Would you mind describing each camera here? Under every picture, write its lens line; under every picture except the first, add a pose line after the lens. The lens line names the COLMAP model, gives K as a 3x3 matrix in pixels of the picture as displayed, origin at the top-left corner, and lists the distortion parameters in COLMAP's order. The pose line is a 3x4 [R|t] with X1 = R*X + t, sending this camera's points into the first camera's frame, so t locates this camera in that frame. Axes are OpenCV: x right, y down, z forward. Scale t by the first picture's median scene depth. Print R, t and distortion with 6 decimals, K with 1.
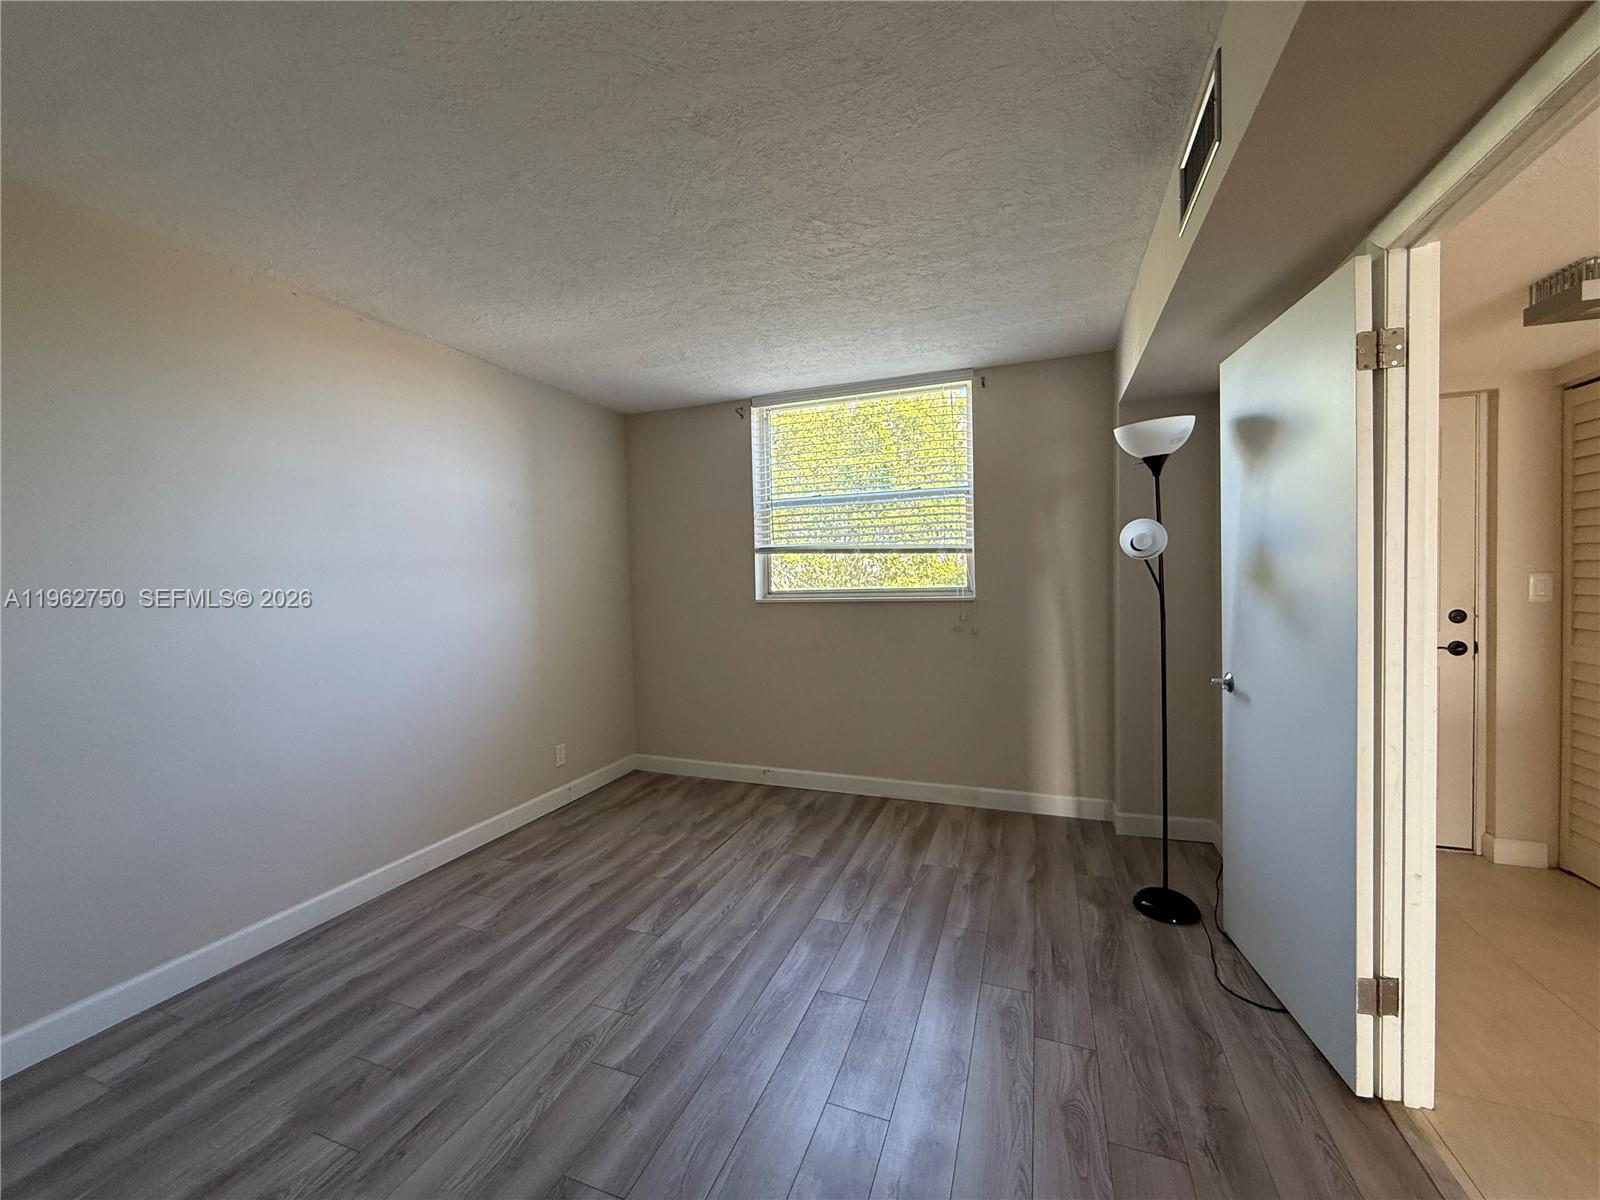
lens RADIAL K [[638.1, 0, 796.5], [0, 638.1, 598.5], [0, 0, 1]] dist [-0.000268, -0.000171]
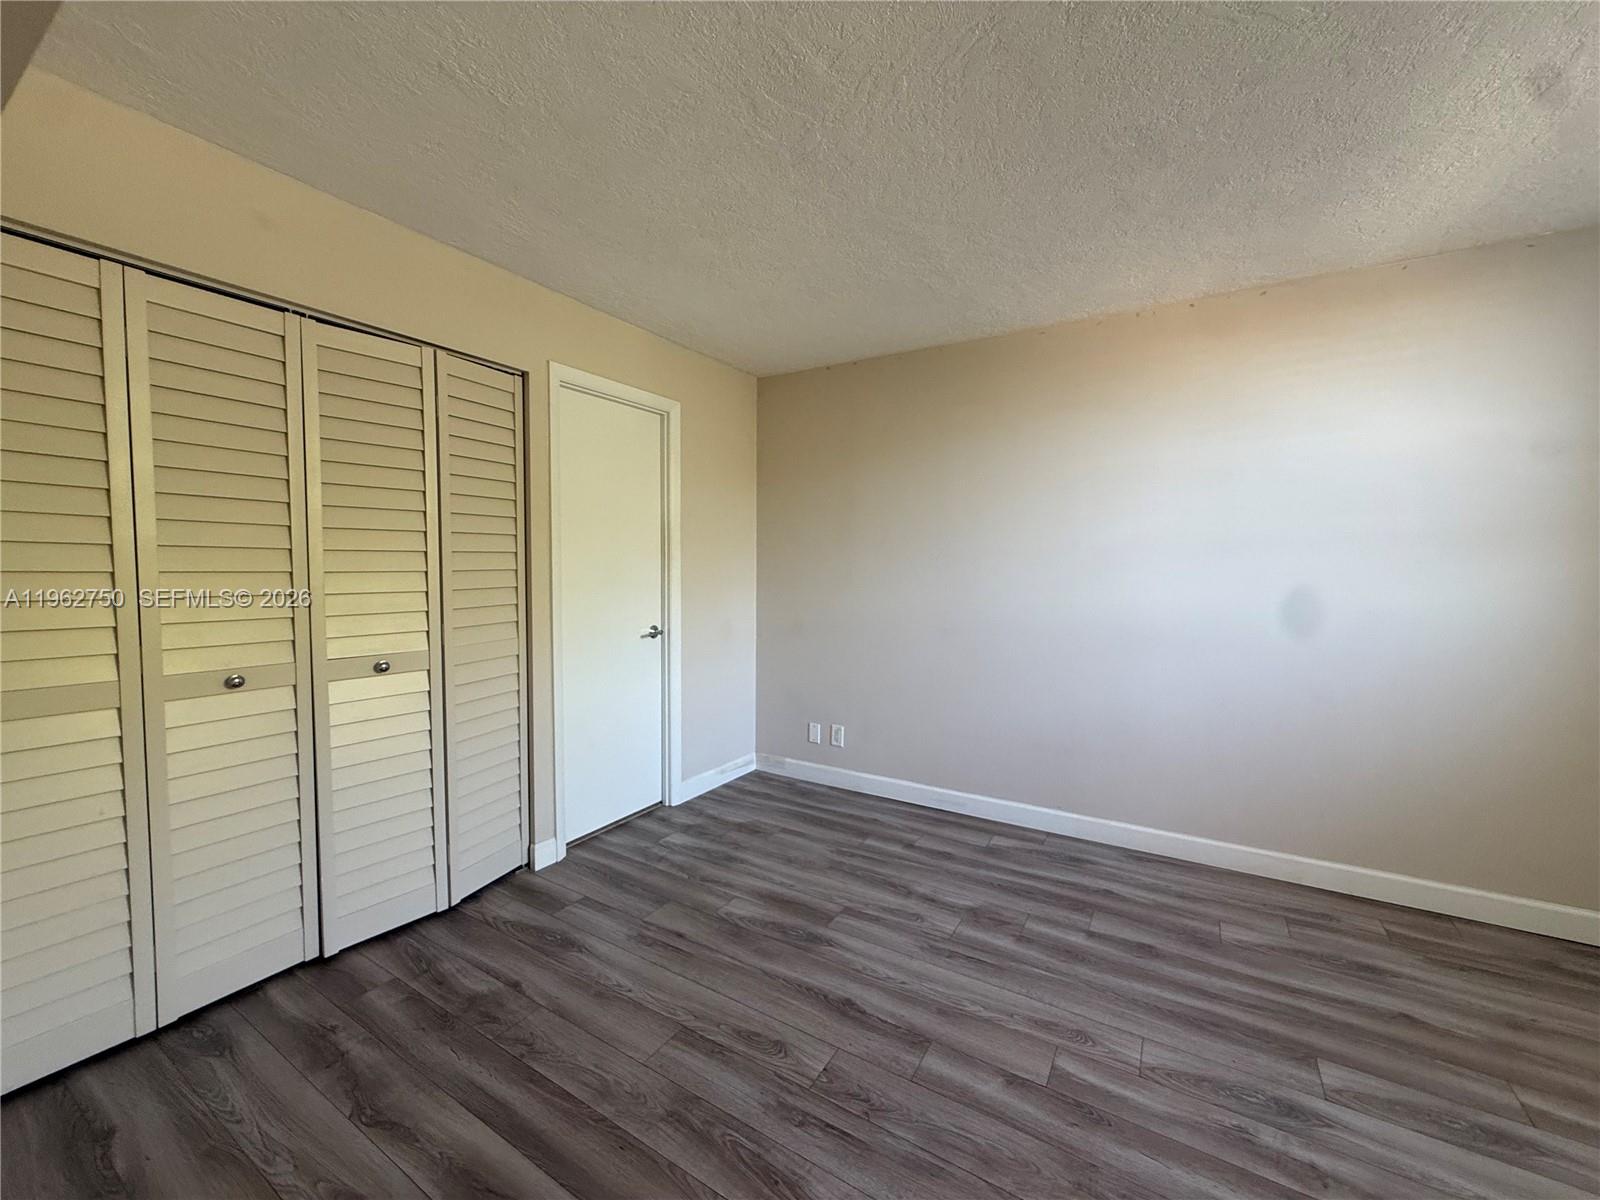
lens RADIAL K [[638.1, 0, 796.5], [0, 638.1, 598.5], [0, 0, 1]] dist [-0.000268, -0.000171]
pose [[-0.188284, 0.069990, -0.979618, 0.525861], [-0.030604, 0.996555, 0.077082, -0.026366], [0.981638, 0.044494, -0.185493, 0.581697]]
